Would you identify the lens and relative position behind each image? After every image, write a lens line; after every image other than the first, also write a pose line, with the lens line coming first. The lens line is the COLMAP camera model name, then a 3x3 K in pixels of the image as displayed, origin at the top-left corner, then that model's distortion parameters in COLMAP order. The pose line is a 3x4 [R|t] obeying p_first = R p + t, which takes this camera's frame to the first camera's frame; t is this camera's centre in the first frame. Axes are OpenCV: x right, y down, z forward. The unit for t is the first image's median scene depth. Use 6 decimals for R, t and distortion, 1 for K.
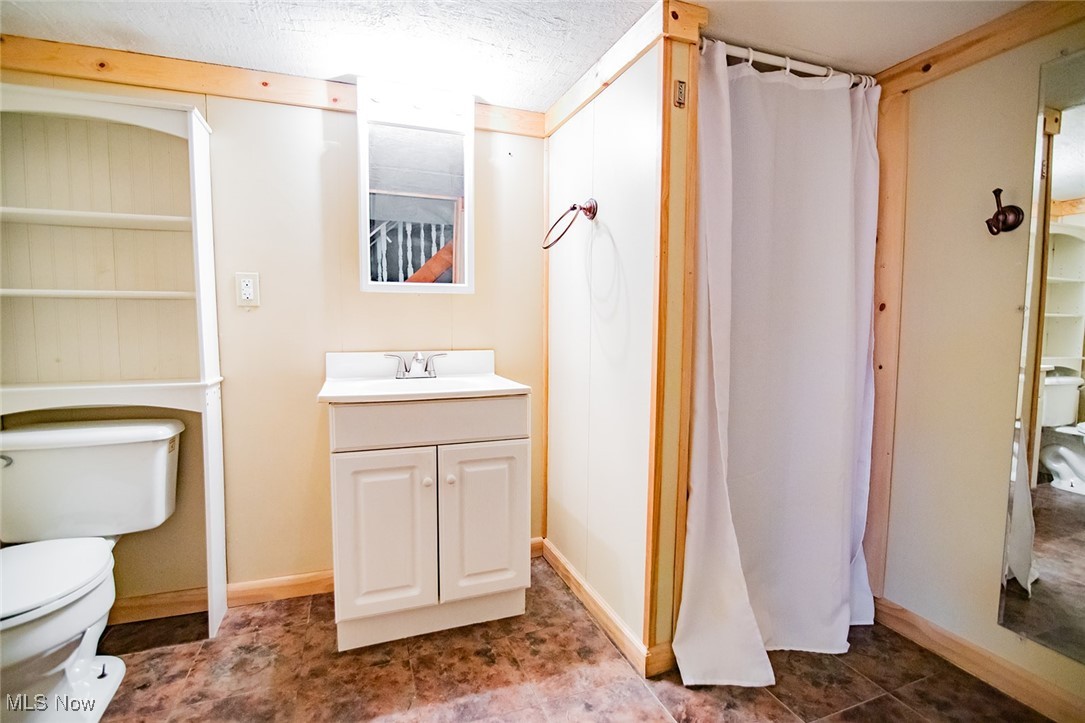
lens RADIAL K [[508.0, 0, 542.5], [0, 508.0, 361.5], [0, 0, 1]] dist [-0.004239, -0.001415]
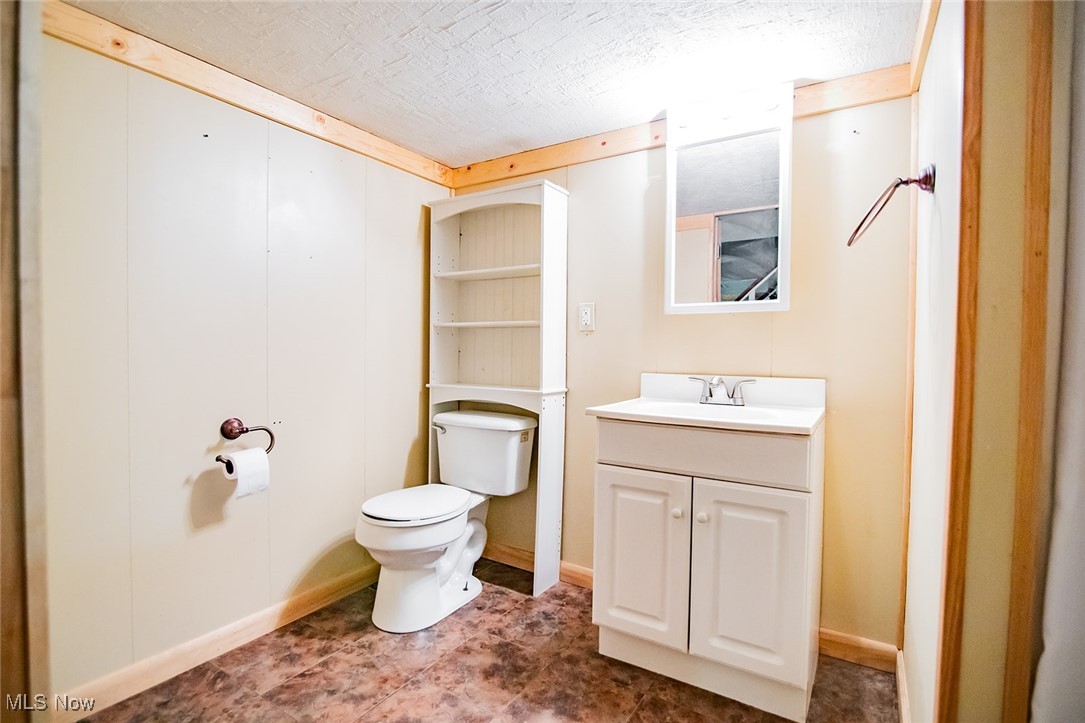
lens RADIAL K [[523.4, 0, 542.8], [0, 523.4, 357.2], [0, 0, 1]] dist [-0.003526, -0.000444]
pose [[0.611598, 0.017758, -0.790969, 0.376532], [-0.067079, 0.997312, -0.029477, -0.004636], [0.788320, 0.071085, 0.611145, 0.193508]]
